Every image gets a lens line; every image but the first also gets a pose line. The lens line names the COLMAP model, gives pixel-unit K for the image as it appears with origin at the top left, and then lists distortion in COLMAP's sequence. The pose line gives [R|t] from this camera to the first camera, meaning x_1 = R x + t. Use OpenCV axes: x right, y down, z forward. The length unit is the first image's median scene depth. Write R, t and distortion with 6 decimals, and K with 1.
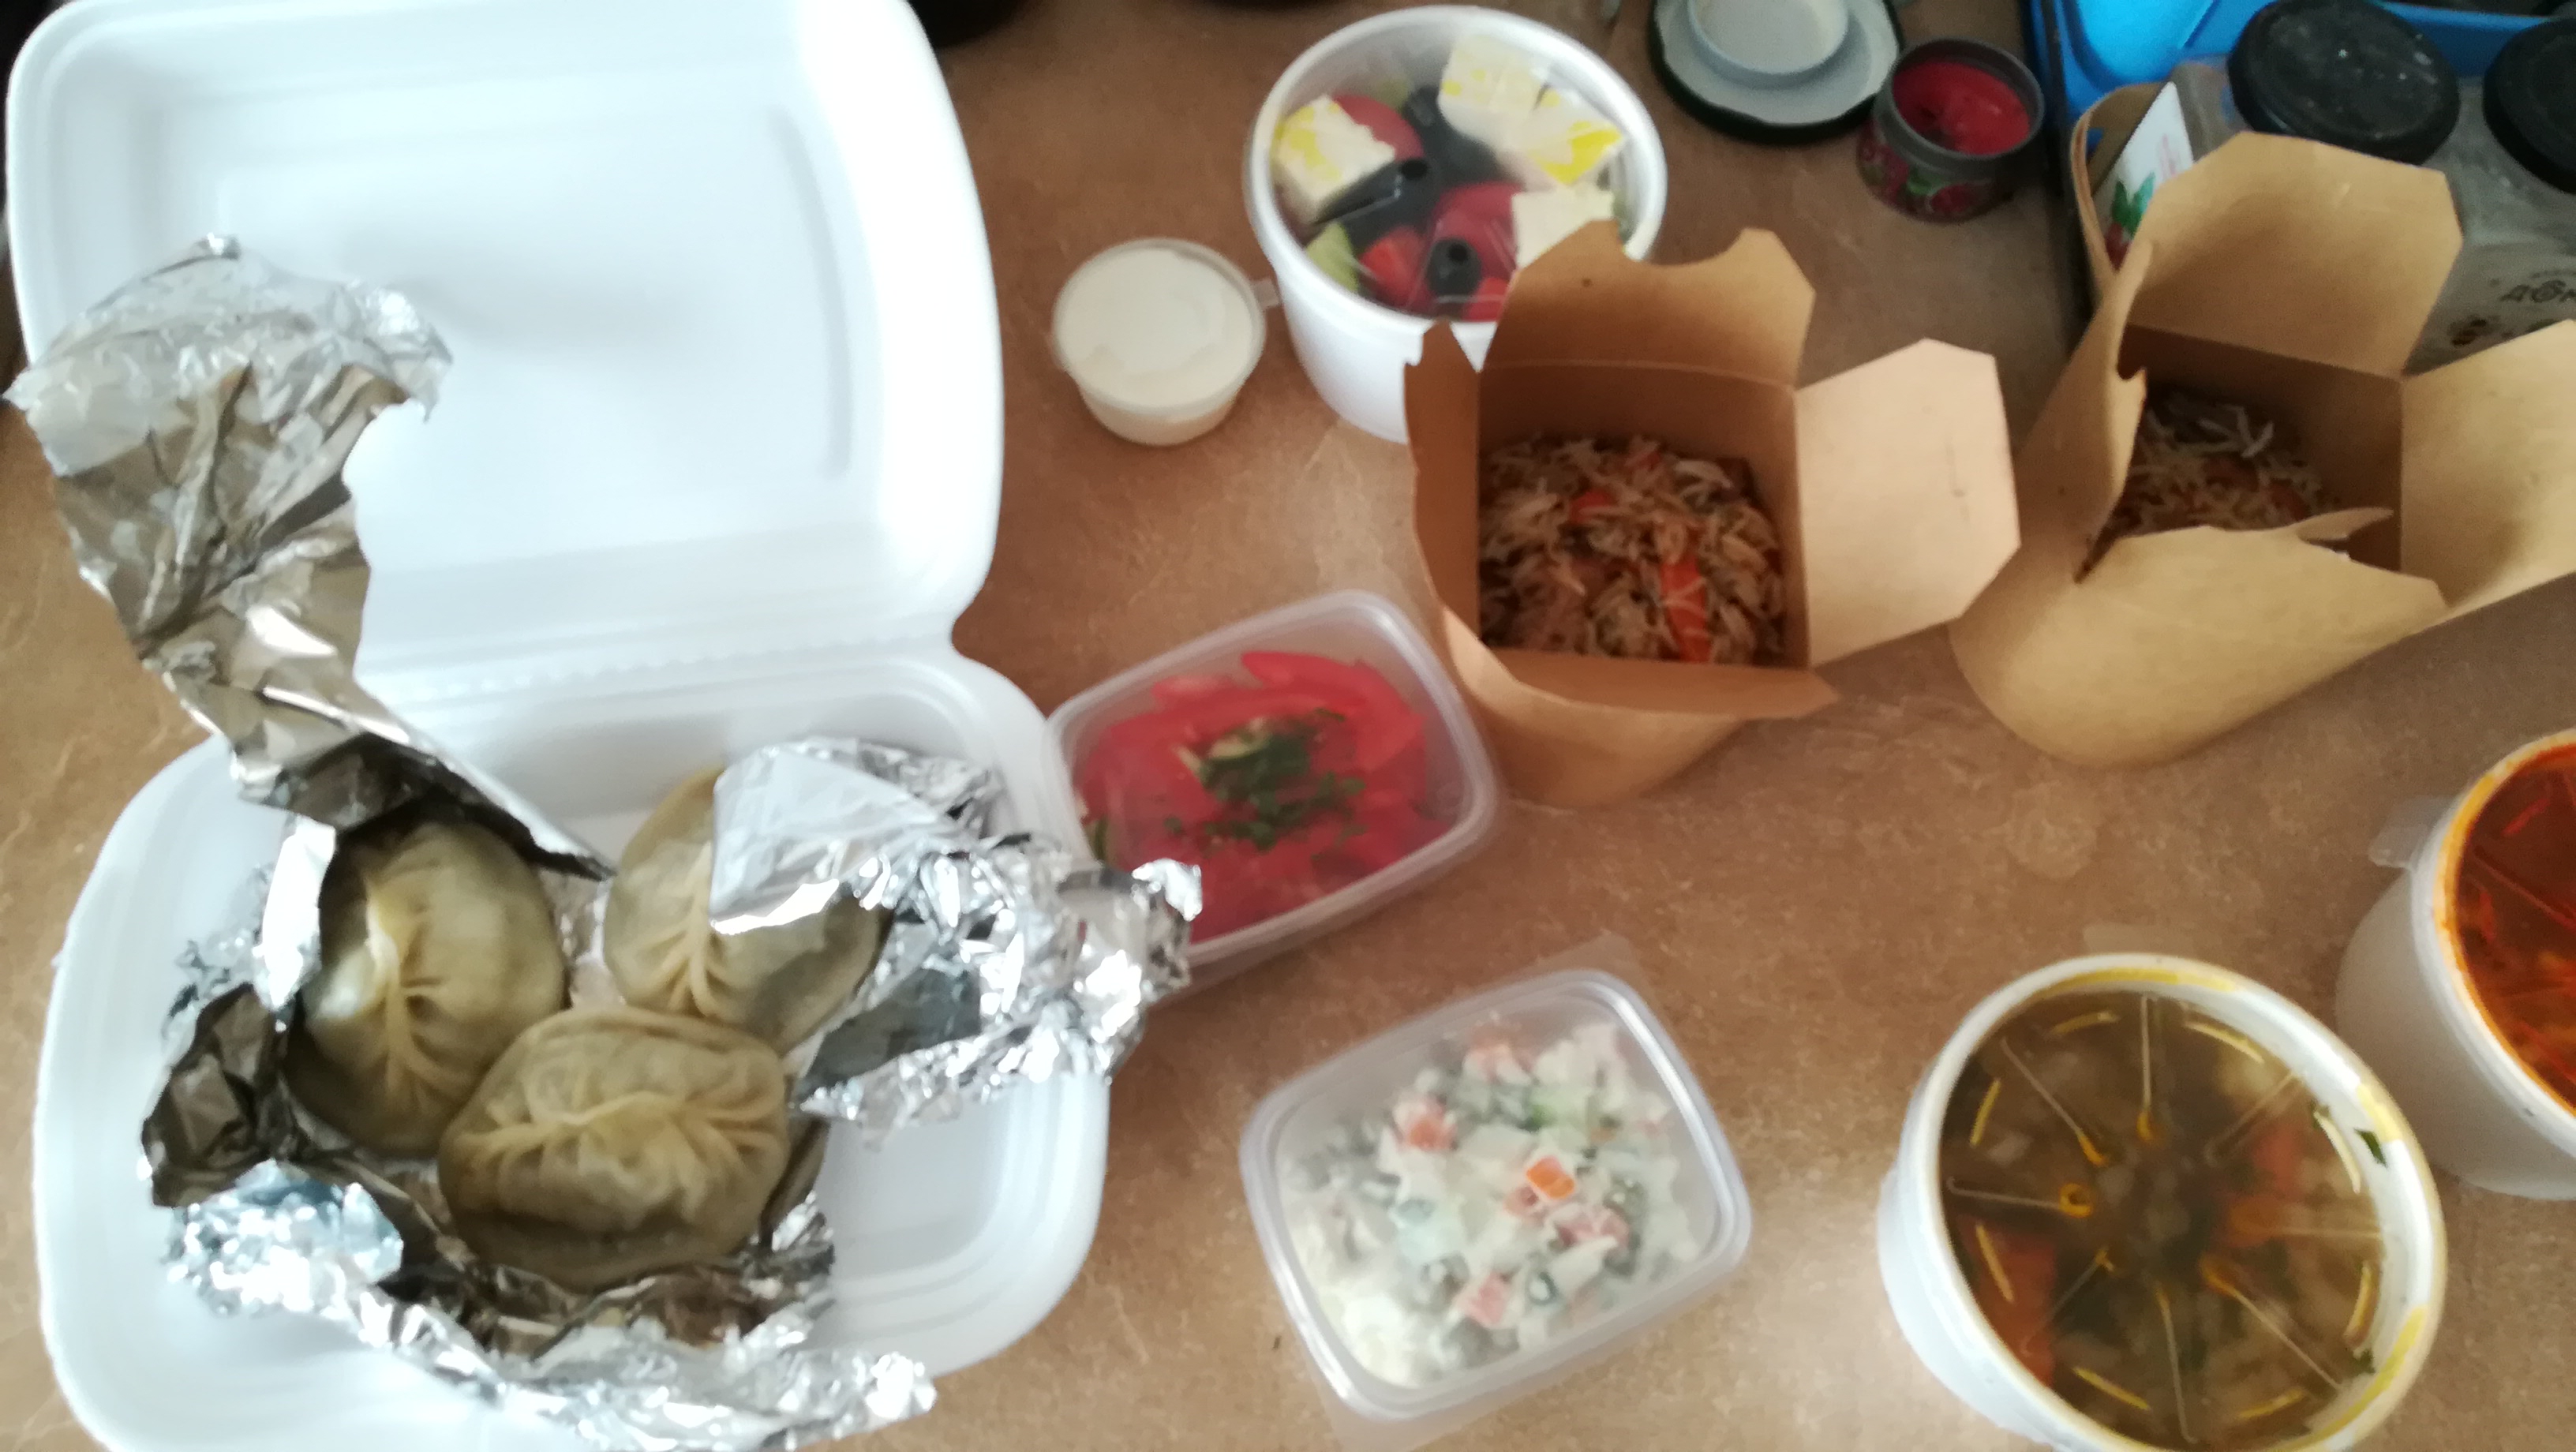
lens RADIAL K [[1984.7, 0, 1243.7], [0, 1984.7, 679.6], [0, 0, 1]] dist [0.054524, -0.077056]
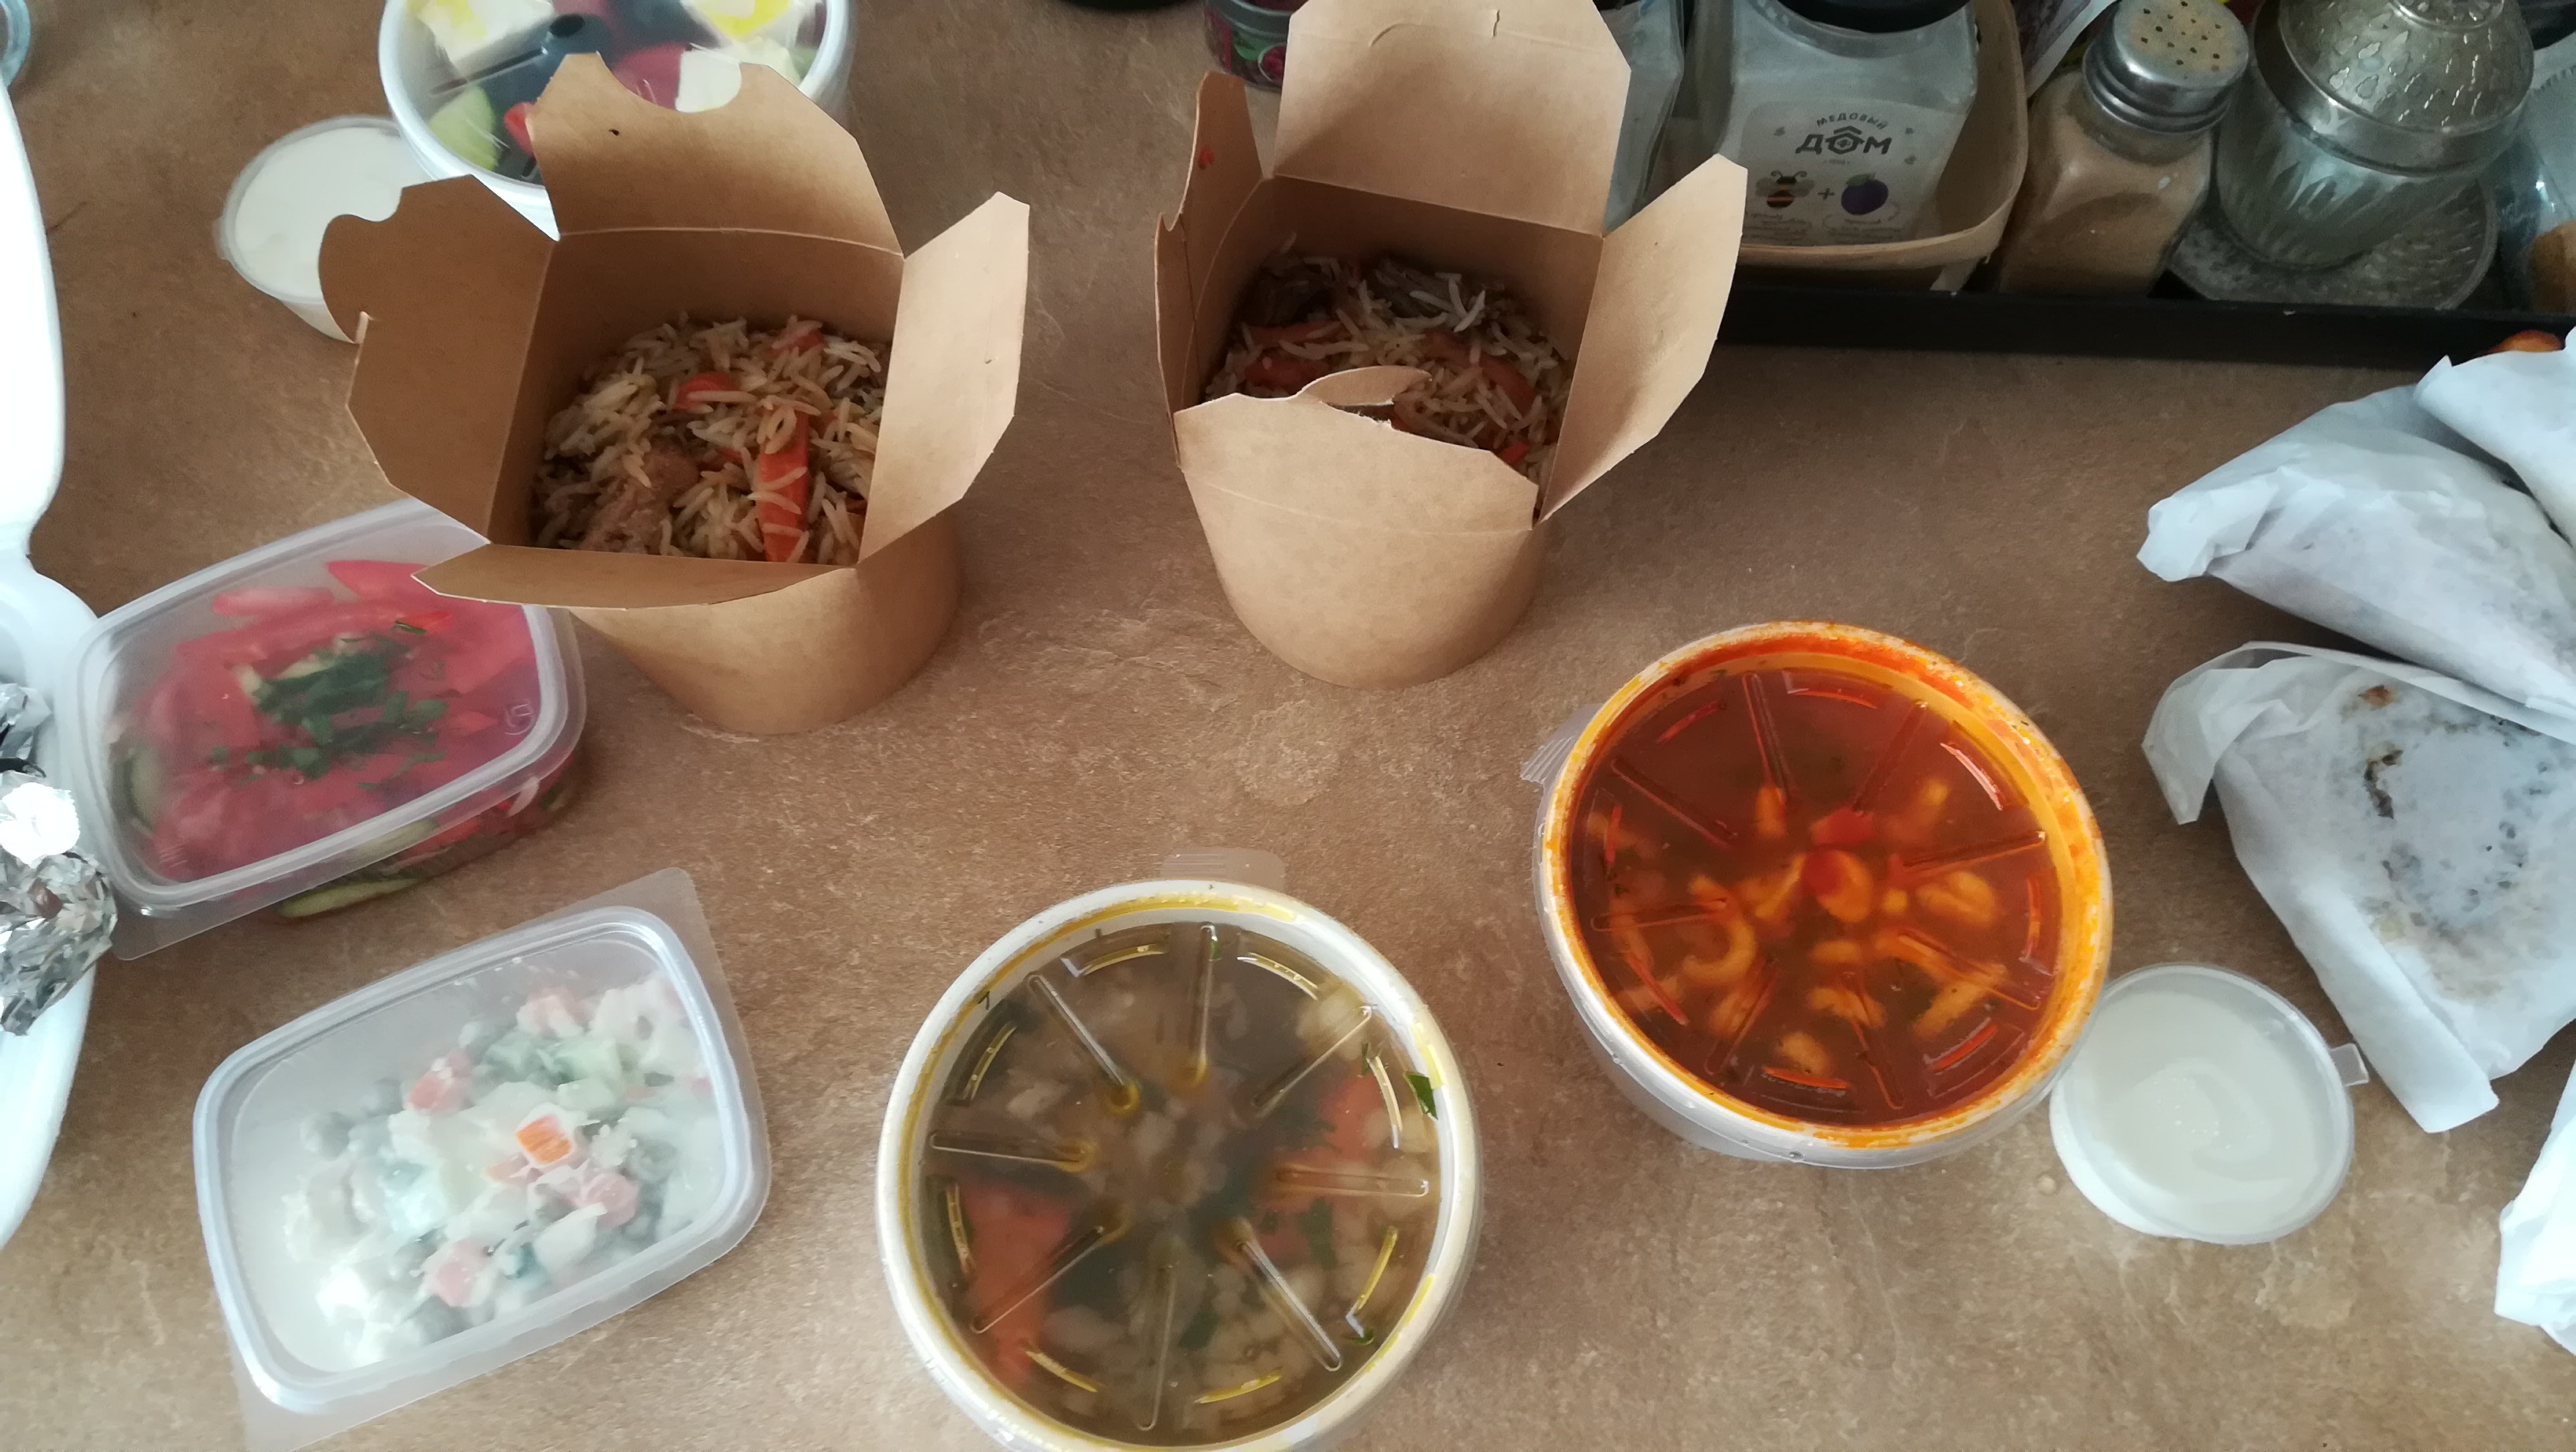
lens RADIAL K [[1984.7, 0, 1407.8], [0, 1984.7, 705.2], [0, 0, 1]] dist [0.054524, -0.077056]
pose [[0.999199, -0.010046, -0.038738, 0.532205], [0.010633, 0.999831, 0.014981, 0.043791], [0.038581, -0.015381, 0.999137, 0.117135]]
